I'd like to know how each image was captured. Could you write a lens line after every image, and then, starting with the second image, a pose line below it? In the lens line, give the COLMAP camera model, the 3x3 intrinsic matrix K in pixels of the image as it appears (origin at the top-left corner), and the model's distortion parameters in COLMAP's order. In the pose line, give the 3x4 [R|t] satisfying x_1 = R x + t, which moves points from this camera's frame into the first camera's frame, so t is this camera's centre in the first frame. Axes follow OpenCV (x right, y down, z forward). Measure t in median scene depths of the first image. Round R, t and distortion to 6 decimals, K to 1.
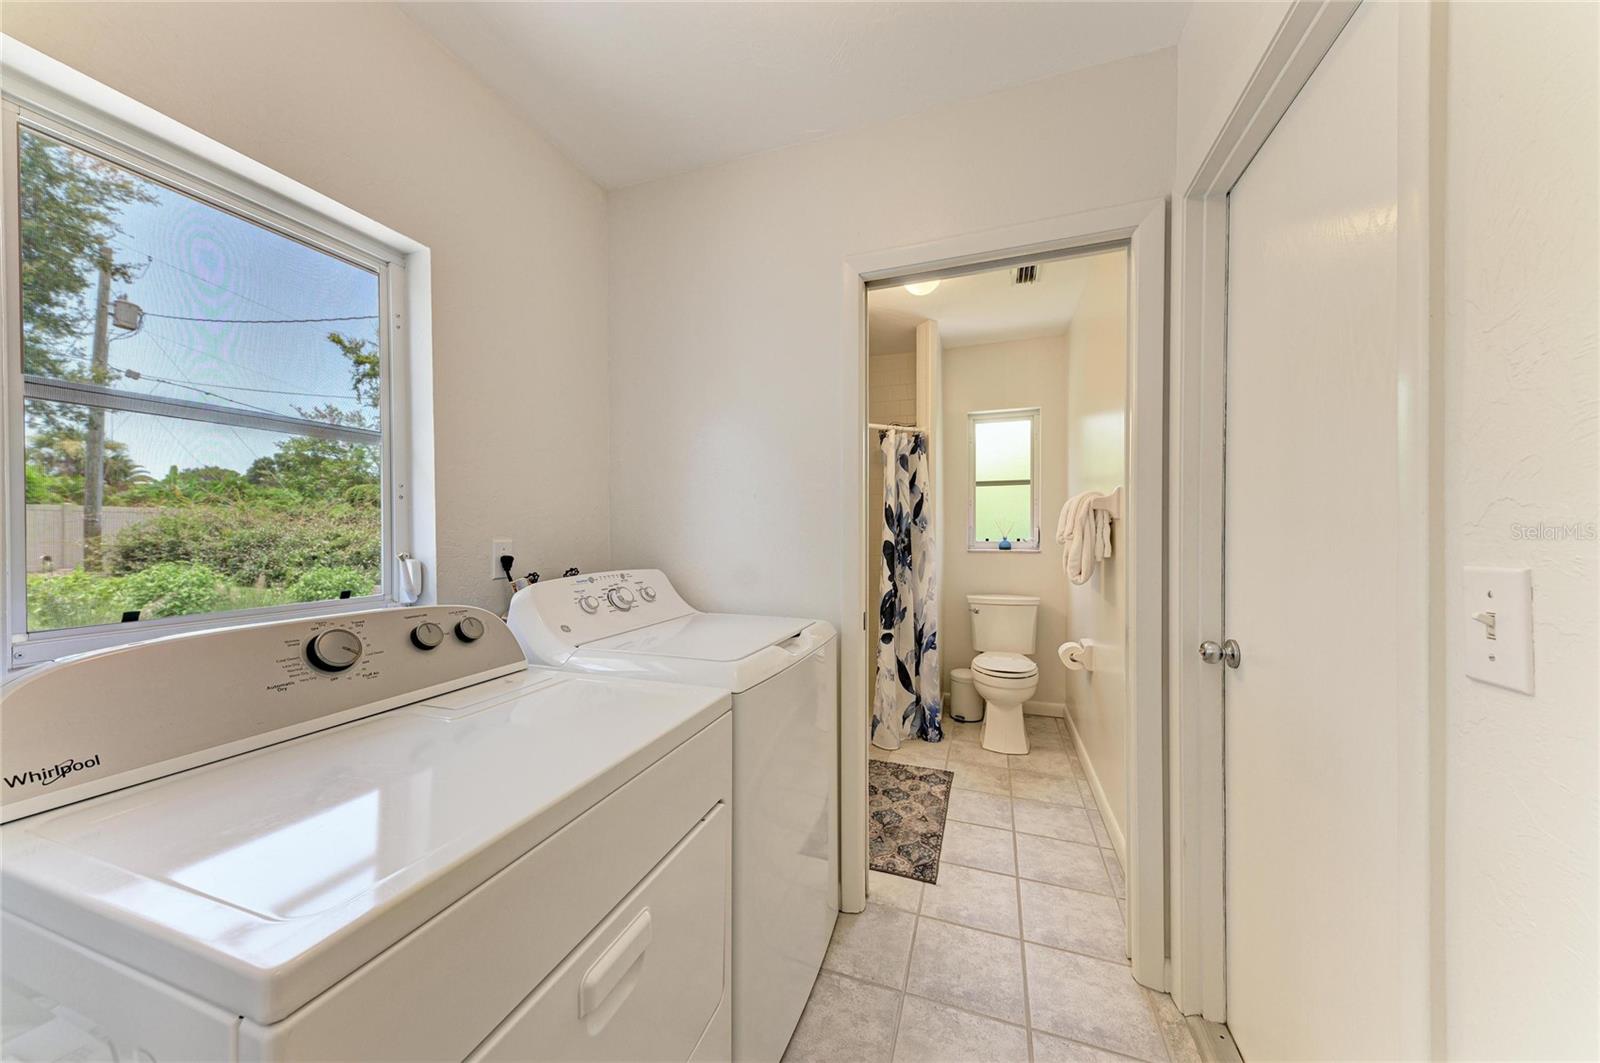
lens RADIAL K [[539.1, 0, 801.4], [0, 539.1, 534.5], [0, 0, 1]] dist [0.026637, -0.005940]
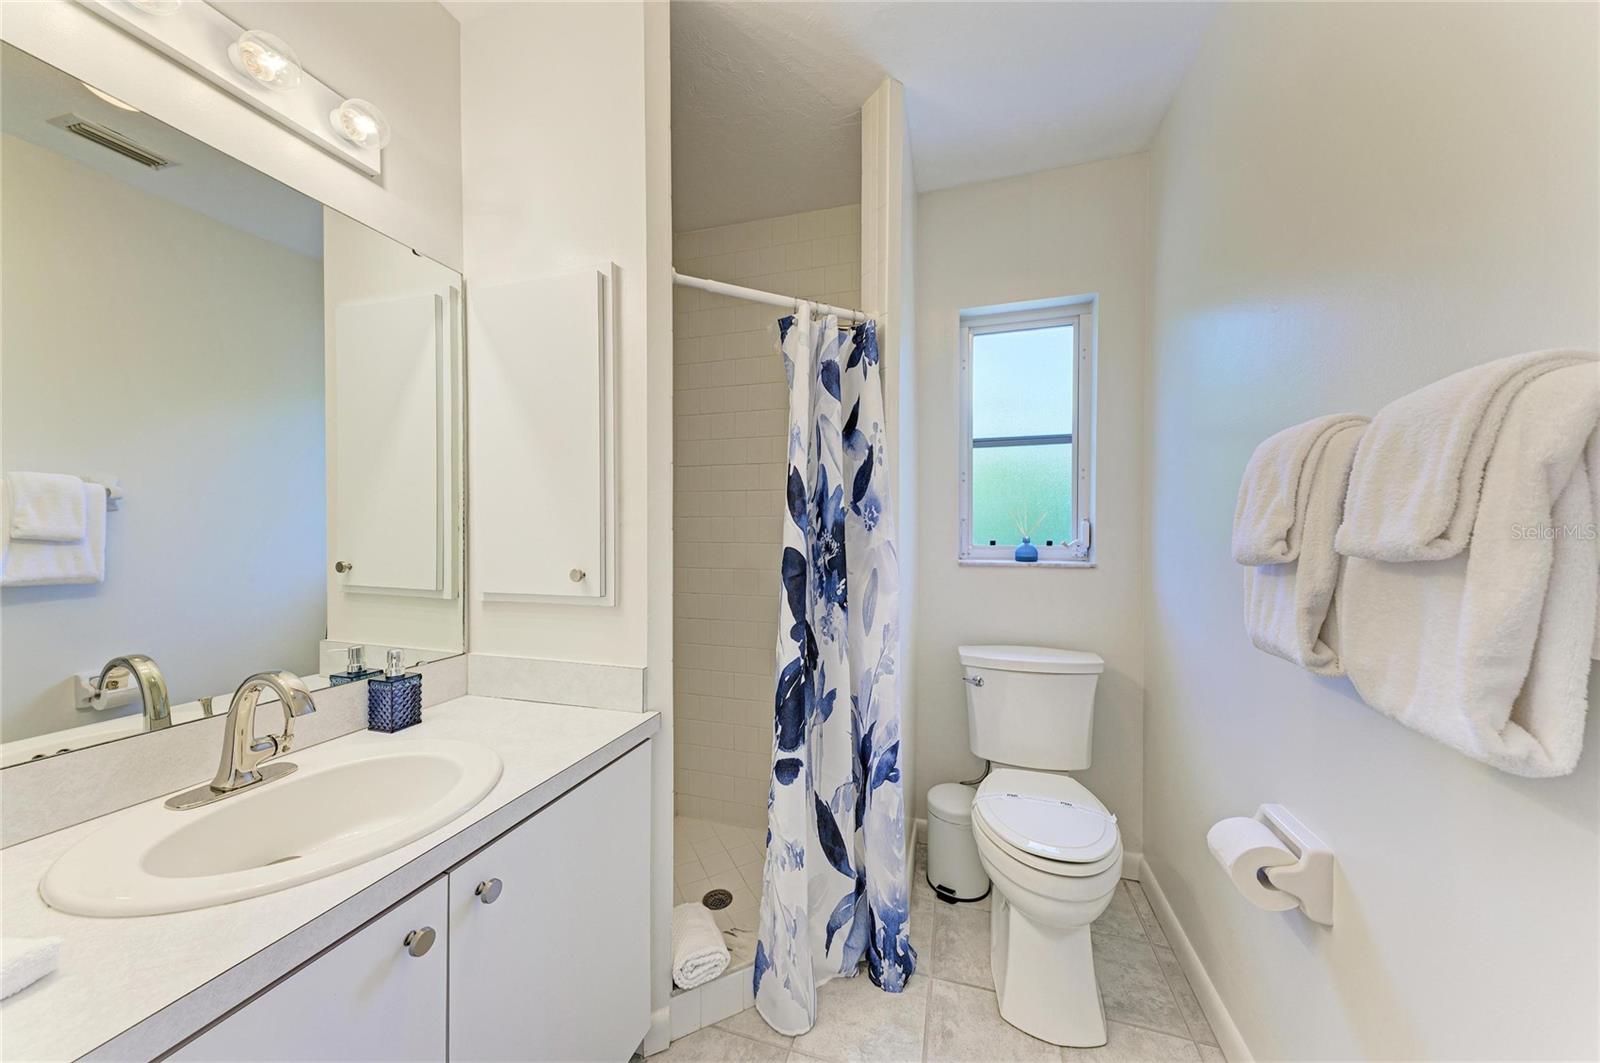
lens RADIAL K [[539.1, 0, 801.4], [0, 539.1, 534.5], [0, 0, 1]] dist [0.026637, -0.005940]
pose [[0.999096, 0.000328, 0.042508, 0.145147], [-0.000533, 0.999988, 0.004804, -0.002078], [-0.042506, -0.004822, 0.999085, 0.535332]]
